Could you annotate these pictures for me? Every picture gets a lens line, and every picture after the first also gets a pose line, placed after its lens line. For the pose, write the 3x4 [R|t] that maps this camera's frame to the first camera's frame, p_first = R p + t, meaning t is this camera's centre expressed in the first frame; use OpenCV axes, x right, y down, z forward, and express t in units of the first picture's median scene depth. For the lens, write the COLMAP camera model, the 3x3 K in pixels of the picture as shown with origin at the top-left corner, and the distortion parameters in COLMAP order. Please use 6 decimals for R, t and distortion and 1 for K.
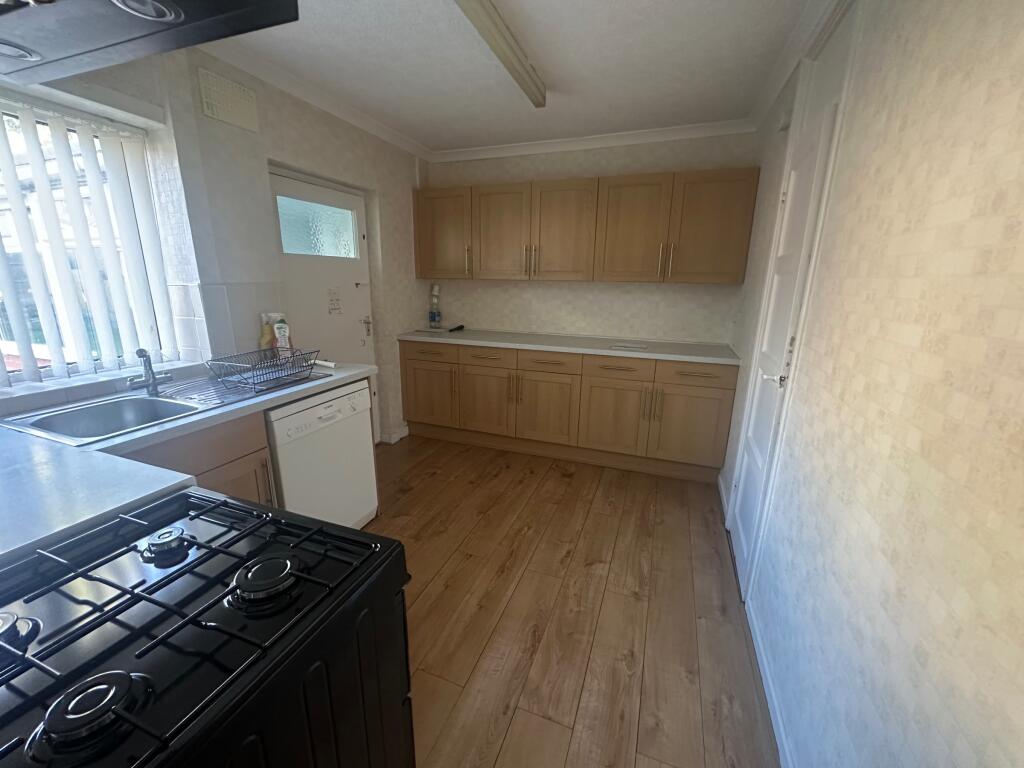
lens RADIAL K [[412.9, 0, 512.6], [0, 412.9, 382.4], [0, 0, 1]] dist [0.006568, 0.000785]
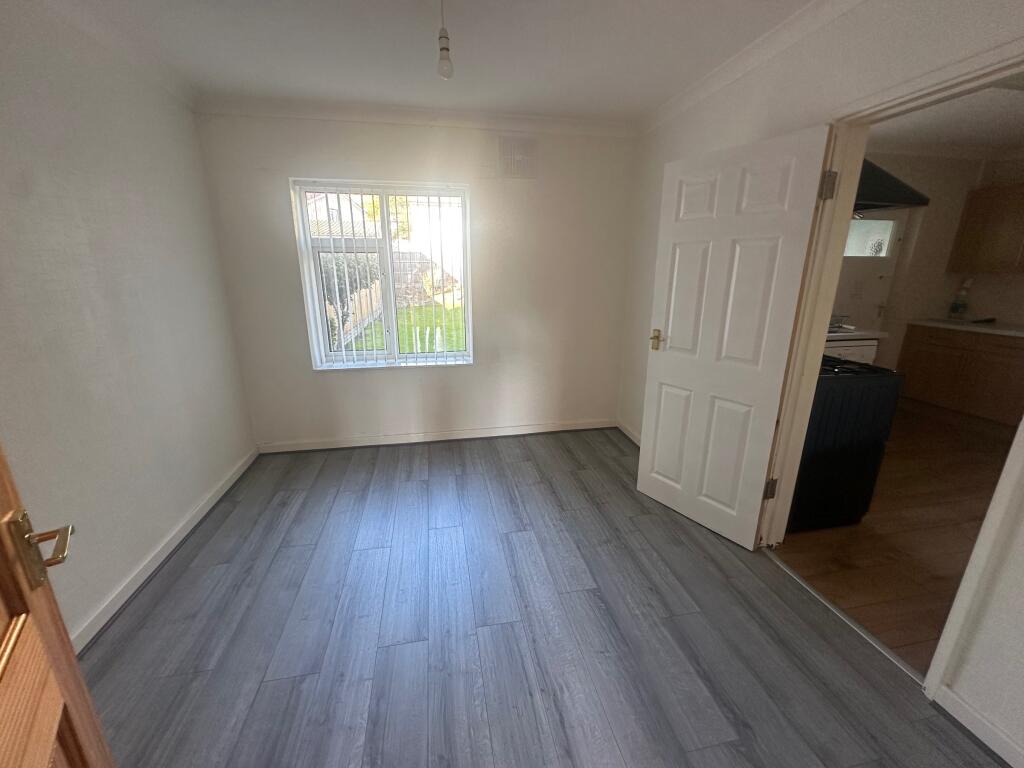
lens RADIAL K [[412.9, 0, 517.9], [0, 412.9, 380.3], [0, 0, 1]] dist [0.006568, 0.000785]
pose [[0.535692, 0.212670, -0.817194, 0.138372], [-0.203548, 0.971750, 0.119461, 0.142252], [0.819513, 0.102344, 0.563847, -0.590822]]
